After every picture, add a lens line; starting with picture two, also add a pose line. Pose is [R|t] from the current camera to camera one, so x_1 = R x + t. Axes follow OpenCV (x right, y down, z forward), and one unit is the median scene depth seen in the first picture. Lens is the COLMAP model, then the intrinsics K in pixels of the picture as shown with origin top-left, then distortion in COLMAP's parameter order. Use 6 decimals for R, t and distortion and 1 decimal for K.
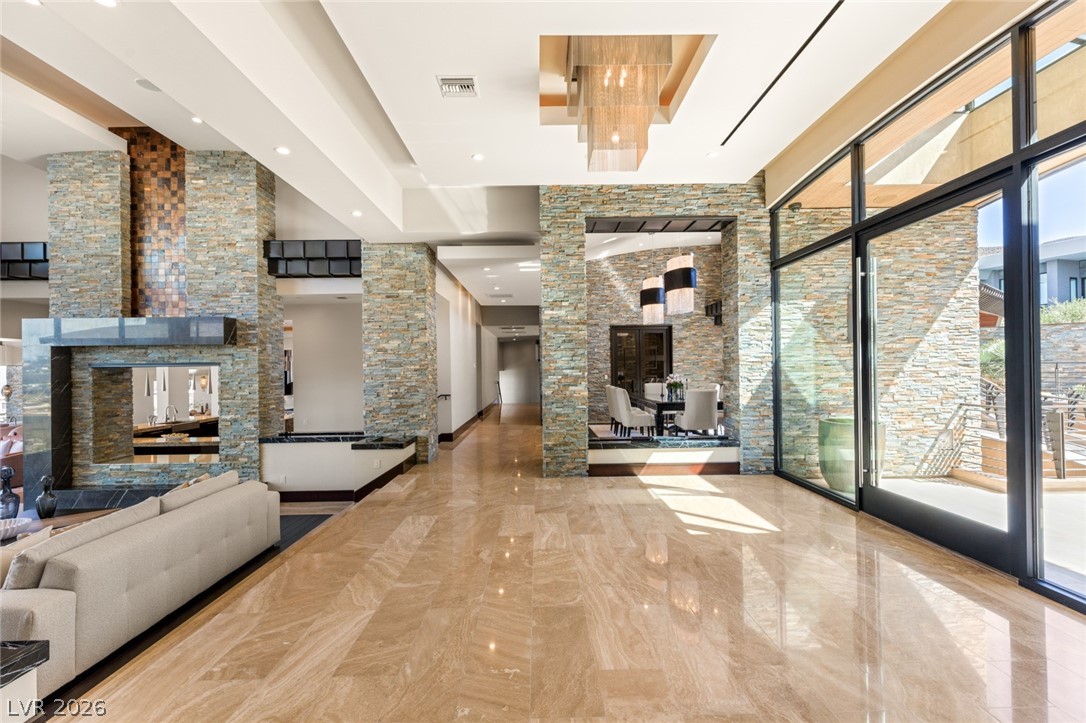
lens RADIAL K [[494.2, 0, 541.3], [0, 494.2, 365.9], [0, 0, 1]] dist [0.003943, -0.000343]
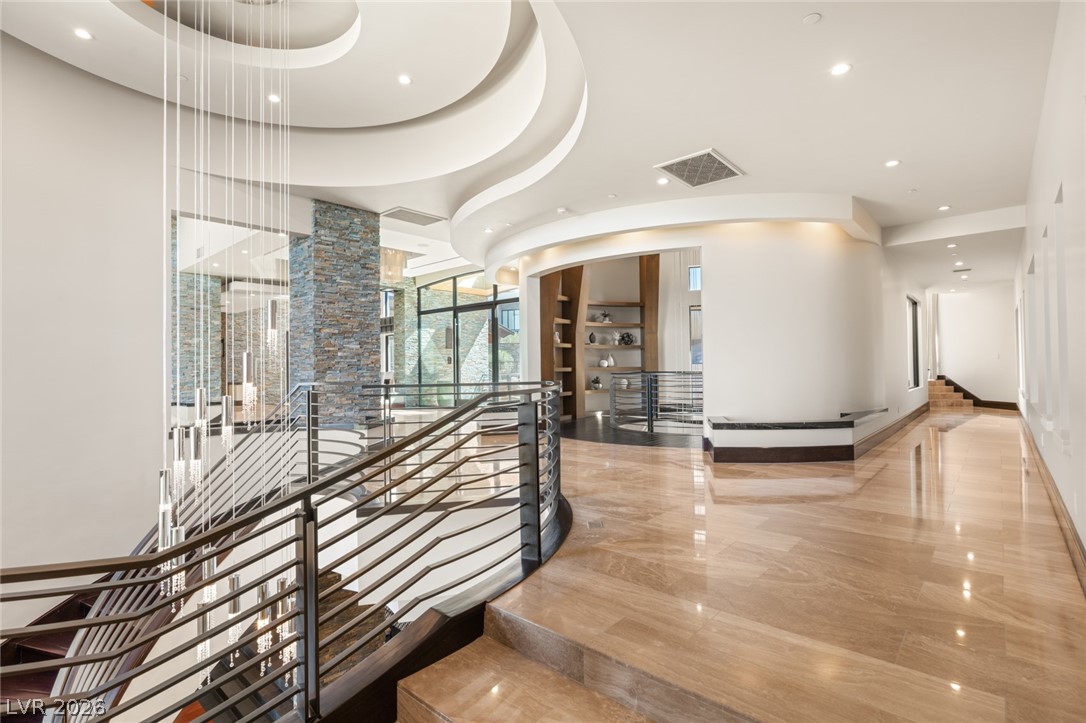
lens RADIAL K [[578.4, 0, 541.5], [0, 578.4, 363.6], [0, 0, 1]] dist [0.001670, 0.000745]
pose [[0.697453, 0.015219, 0.716469, -1.009459], [-0.001021, 0.999795, -0.020243, 0.075838], [-0.716629, 0.013387, 0.697326, -1.210378]]
